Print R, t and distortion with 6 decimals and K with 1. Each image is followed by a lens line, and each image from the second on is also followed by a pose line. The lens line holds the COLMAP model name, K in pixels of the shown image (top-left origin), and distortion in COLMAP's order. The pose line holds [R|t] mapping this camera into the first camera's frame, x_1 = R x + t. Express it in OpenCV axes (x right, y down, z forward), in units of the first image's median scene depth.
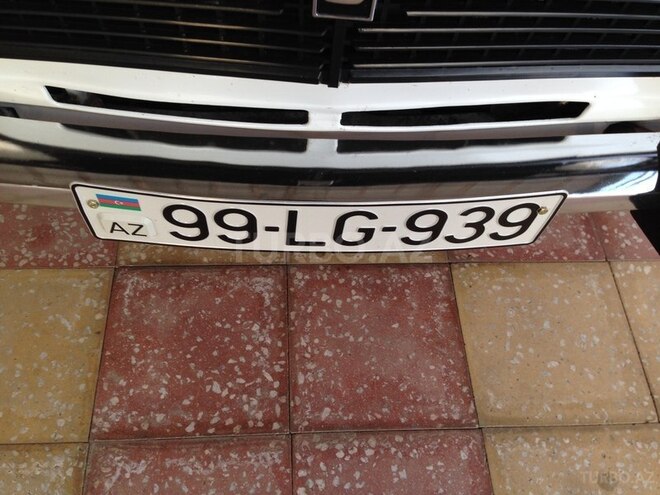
lens RADIAL K [[608.2, 0, 326.8], [0, 608.2, 246.1], [0, 0, 1]] dist [0.126317, -0.212109]
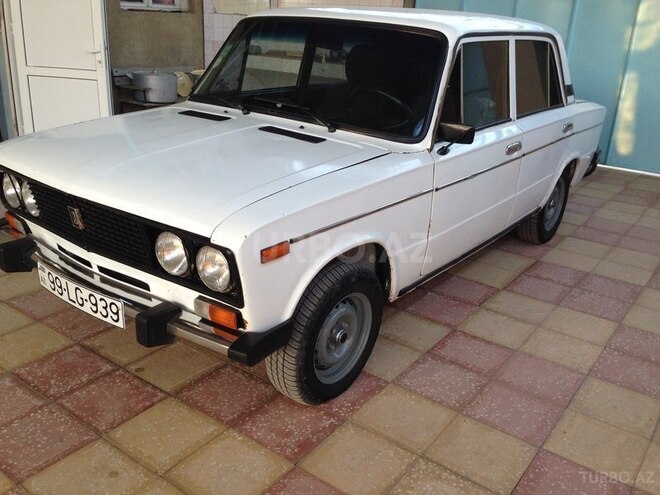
lens RADIAL K [[608.2, 0, 326.8], [0, 608.2, 246.1], [0, 0, 1]] dist [0.126317, -0.212109]
pose [[0.775861, 0.200253, -0.598280, 2.729982], [-0.533976, 0.713489, -0.453655, 0.519268], [0.336020, 0.671441, 0.660498, -0.823287]]
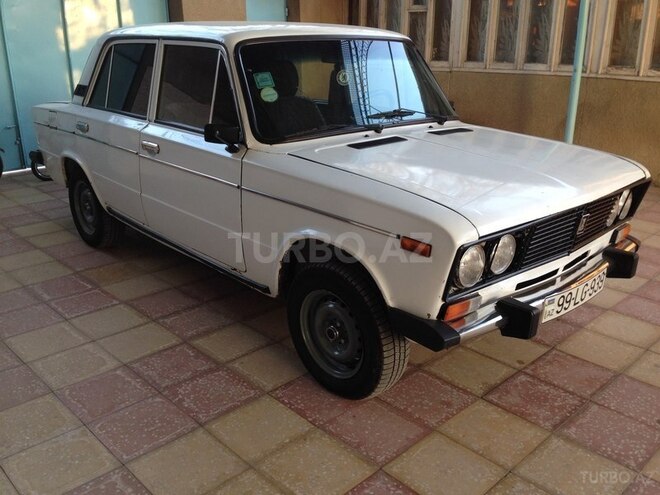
lens RADIAL K [[608.2, 0, 326.8], [0, 608.2, 246.1], [0, 0, 1]] dist [0.126317, -0.212109]
pose [[0.748990, -0.270563, 0.604822, -2.978412], [0.580393, 0.708247, -0.401908, 0.332595], [-0.319622, 0.652060, 0.687503, -1.105126]]
